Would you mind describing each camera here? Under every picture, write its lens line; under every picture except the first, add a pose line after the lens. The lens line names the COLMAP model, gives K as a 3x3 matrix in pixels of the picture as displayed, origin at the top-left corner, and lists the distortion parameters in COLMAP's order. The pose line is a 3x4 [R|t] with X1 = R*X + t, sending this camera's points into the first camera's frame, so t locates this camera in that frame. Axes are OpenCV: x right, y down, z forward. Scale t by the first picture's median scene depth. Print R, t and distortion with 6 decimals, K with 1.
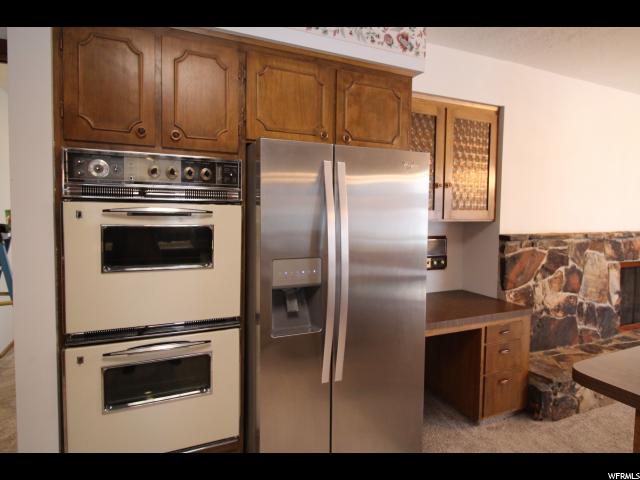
lens RADIAL K [[383.6, 0, 321.7], [0, 383.6, 230.3], [0, 0, 1]] dist [0.002014, -0.002313]
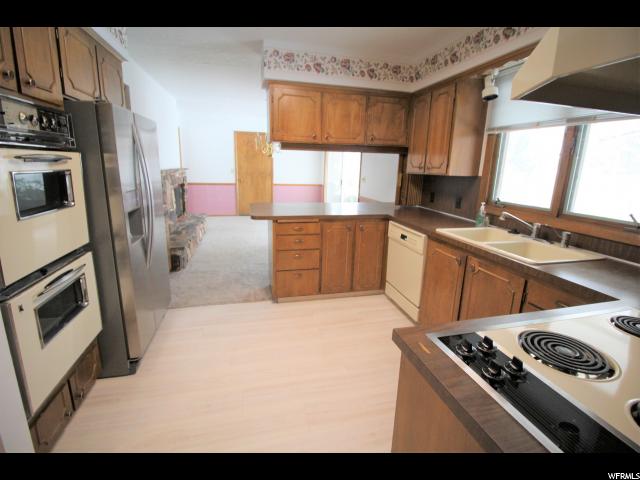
lens RADIAL K [[294.6, 0, 320.2], [0, 294.6, 232.0], [0, 0, 1]] dist [0.000637, -0.012305]
pose [[0.183778, -0.226357, 0.956550, -0.560012], [0.023306, 0.973854, 0.225974, -0.006412], [-0.982691, -0.019236, 0.184248, 0.038171]]
